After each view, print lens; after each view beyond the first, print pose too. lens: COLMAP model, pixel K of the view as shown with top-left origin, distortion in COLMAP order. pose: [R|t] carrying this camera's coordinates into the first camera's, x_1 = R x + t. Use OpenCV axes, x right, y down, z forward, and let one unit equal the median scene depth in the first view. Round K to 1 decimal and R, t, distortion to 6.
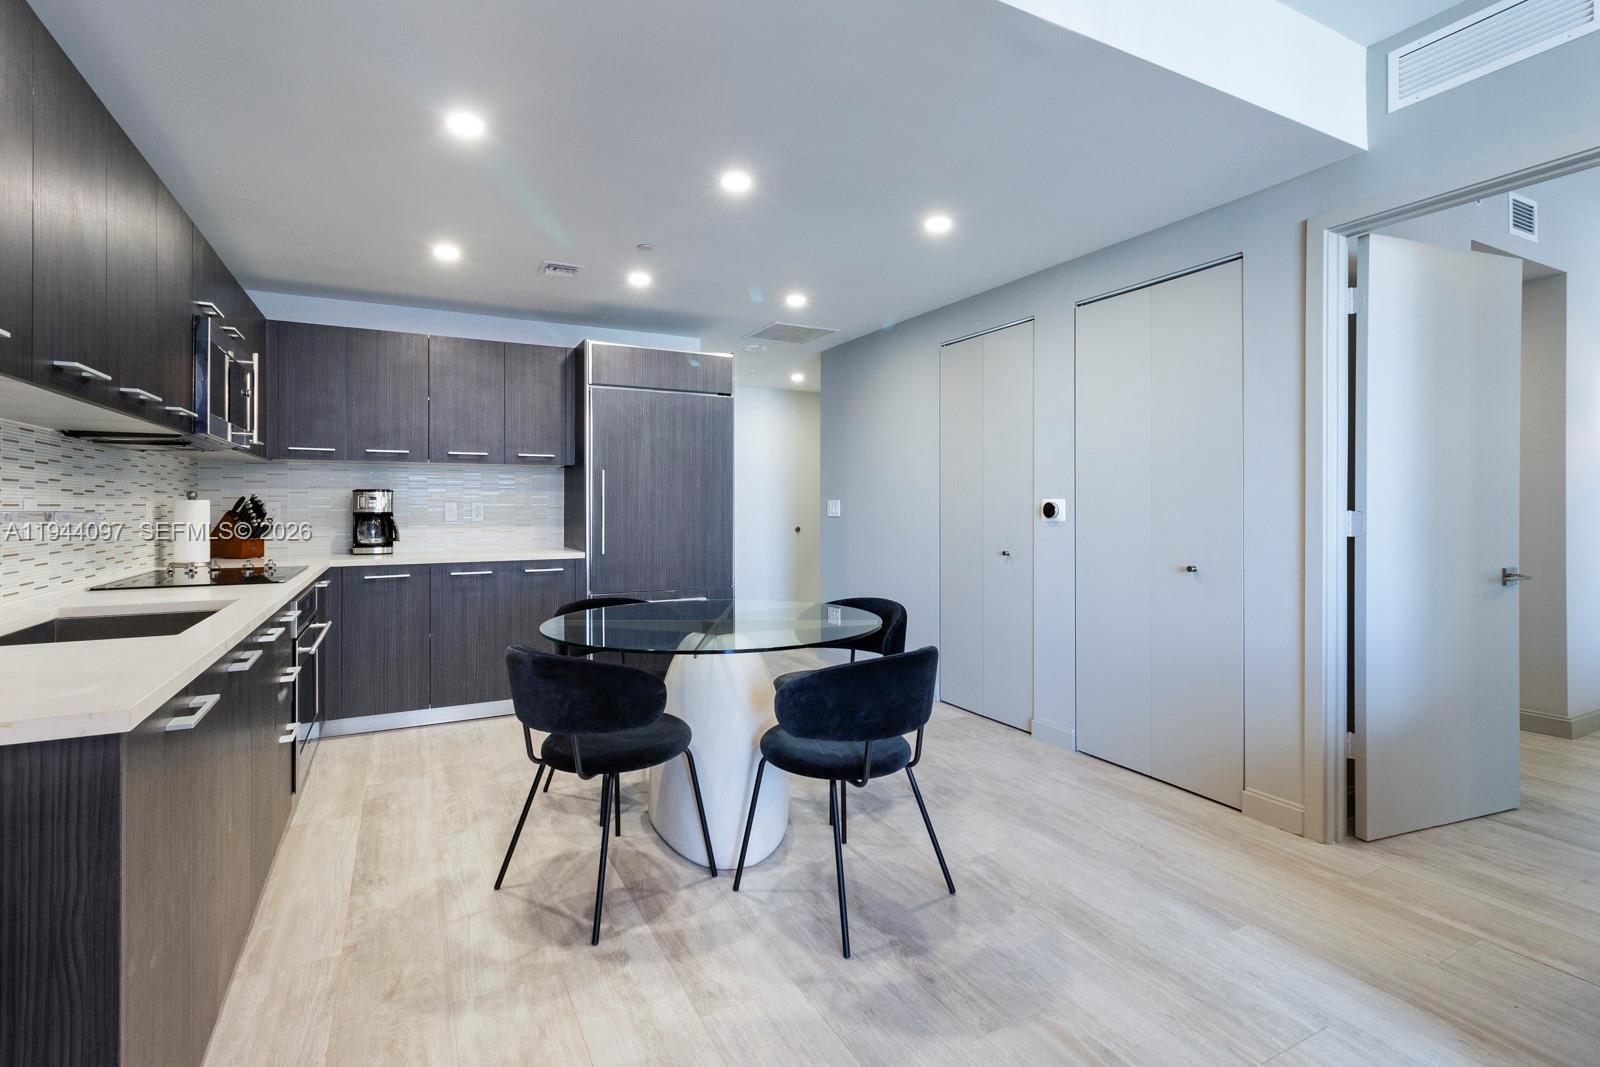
lens RADIAL K [[759.7, 0, 804.3], [0, 759.7, 509.9], [0, 0, 1]] dist [-0.000990, -0.000315]
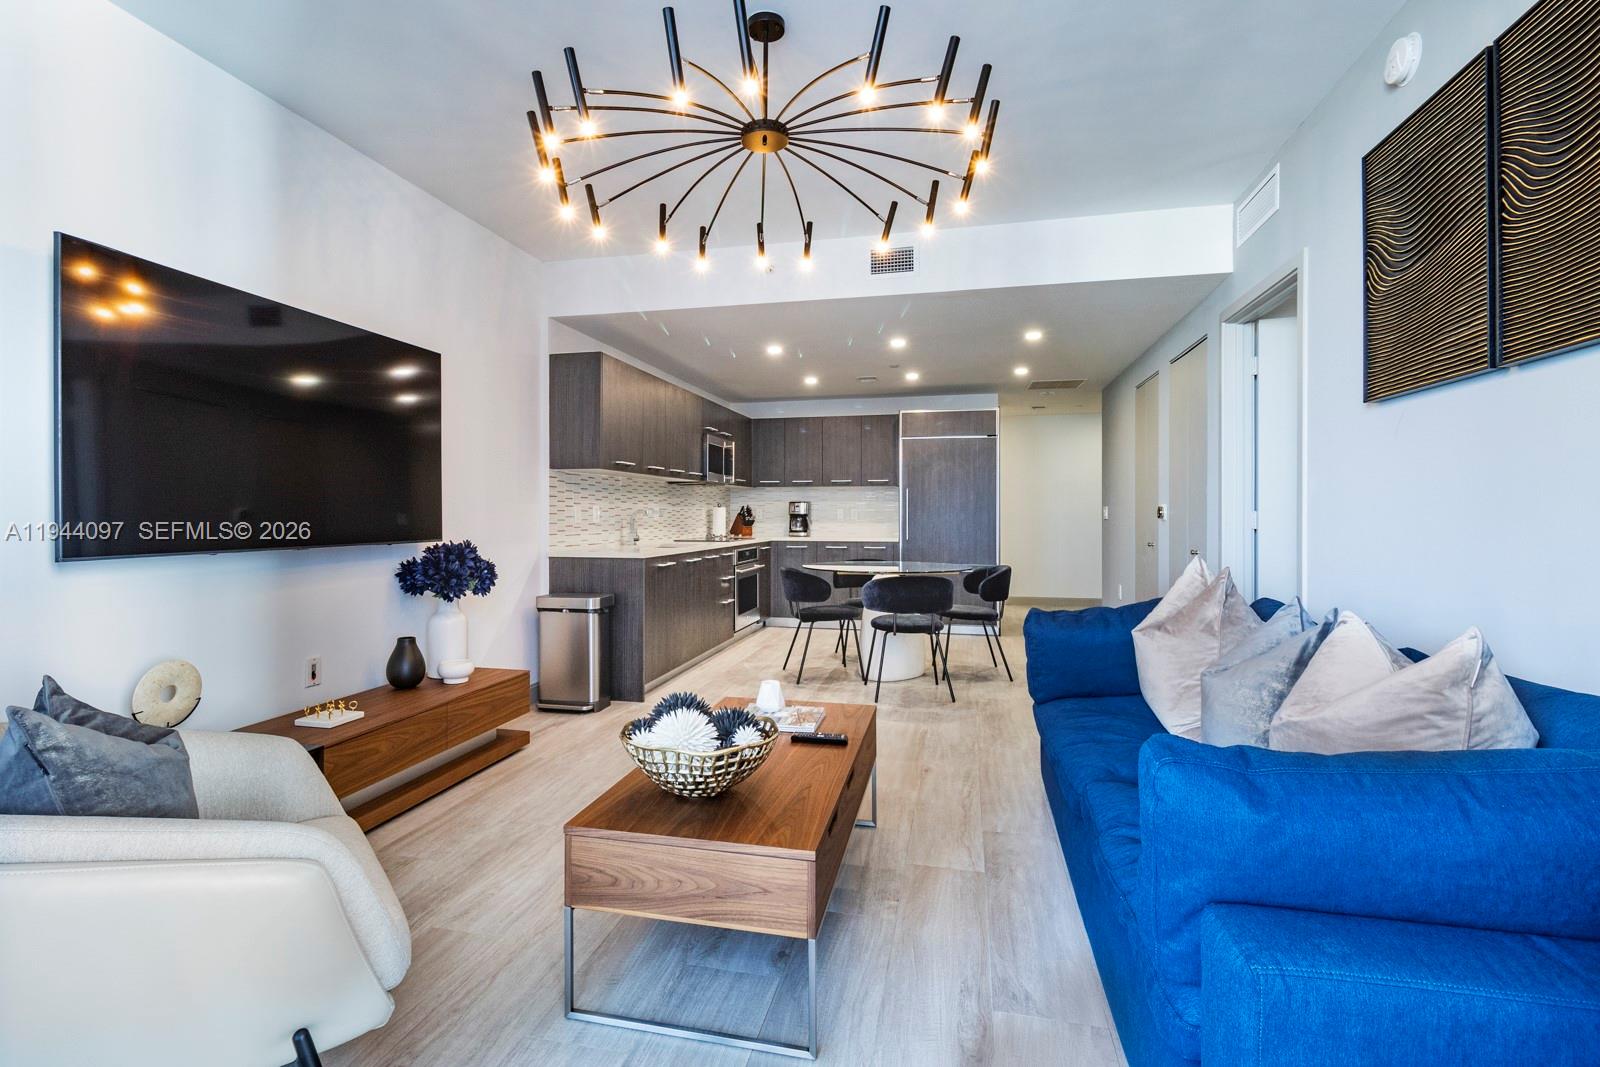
lens RADIAL K [[759.7, 0, 797.9], [0, 759.7, 521.8], [0, 0, 1]] dist [-0.000990, -0.000315]
pose [[0.761473, 0.007103, -0.648158, 0.658943], [-0.004889, 0.999974, 0.005214, 0.013180], [0.648179, -0.000802, 0.761488, -0.443213]]
